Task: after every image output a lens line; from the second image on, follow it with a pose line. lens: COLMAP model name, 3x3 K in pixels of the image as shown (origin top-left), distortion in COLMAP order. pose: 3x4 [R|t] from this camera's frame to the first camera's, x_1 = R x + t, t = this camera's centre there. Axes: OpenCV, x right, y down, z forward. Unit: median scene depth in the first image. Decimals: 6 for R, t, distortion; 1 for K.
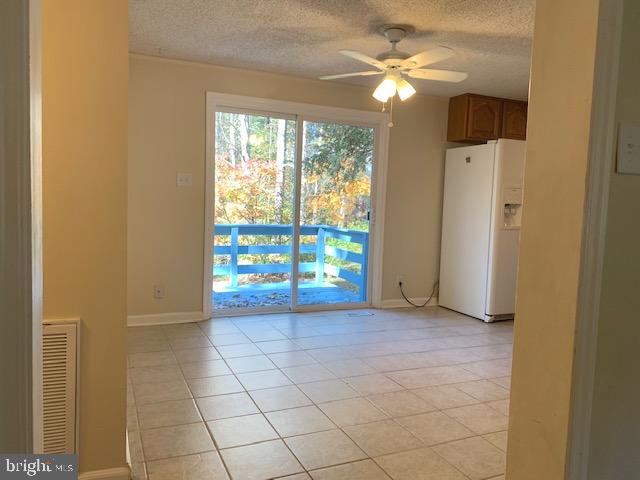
lens RADIAL K [[490.4, 0, 316.8], [0, 490.4, 236.4], [0, 0, 1]] dist [0.090260, -0.127523]
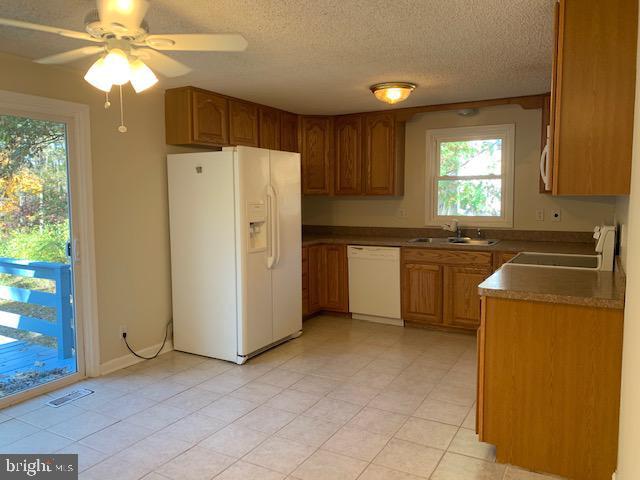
lens RADIAL K [[490.4, 0, 316.8], [0, 490.4, 236.4], [0, 0, 1]] dist [0.090260, -0.127523]
pose [[0.808584, -0.086563, 0.581979, -0.019225], [0.074566, 0.996219, 0.044577, -0.065714], [-0.583637, 0.007352, 0.811981, 0.226246]]
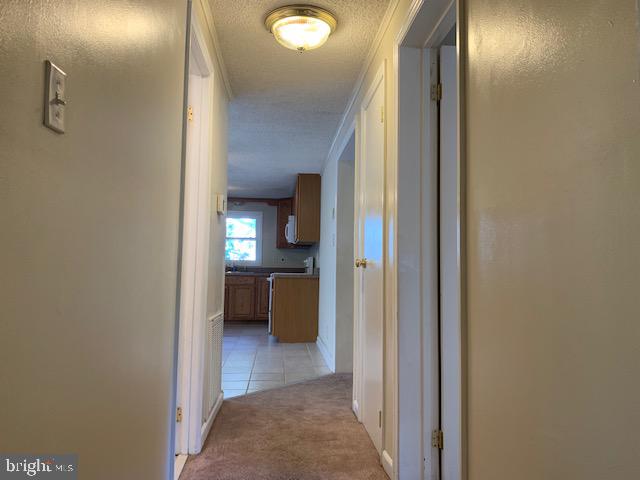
lens RADIAL K [[490.4, 0, 316.8], [0, 490.4, 236.4], [0, 0, 1]] dist [0.090260, -0.127523]
pose [[0.342198, 0.036080, 0.938935, -0.779890], [0.061974, 0.996220, -0.060868, 0.003851], [-0.937582, 0.079019, 0.338668, -0.019676]]
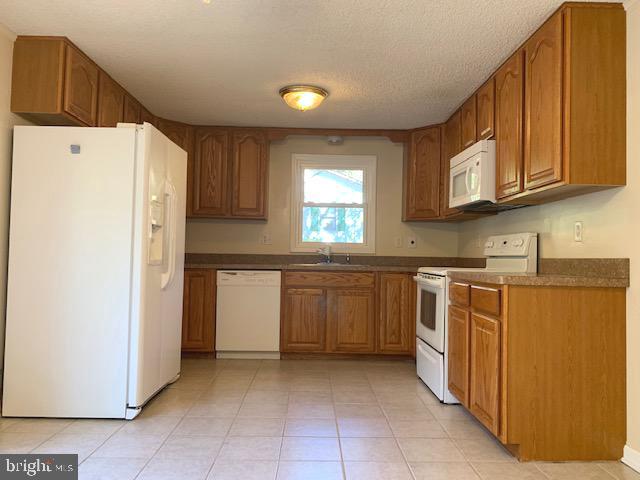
lens RADIAL K [[490.4, 0, 316.8], [0, 490.4, 236.4], [0, 0, 1]] dist [0.090260, -0.127523]
pose [[0.401399, 0.014712, 0.915785, -0.116312], [0.058711, 0.997401, -0.041757, -0.009314], [-0.914020, 0.070528, 0.399492, 0.502877]]
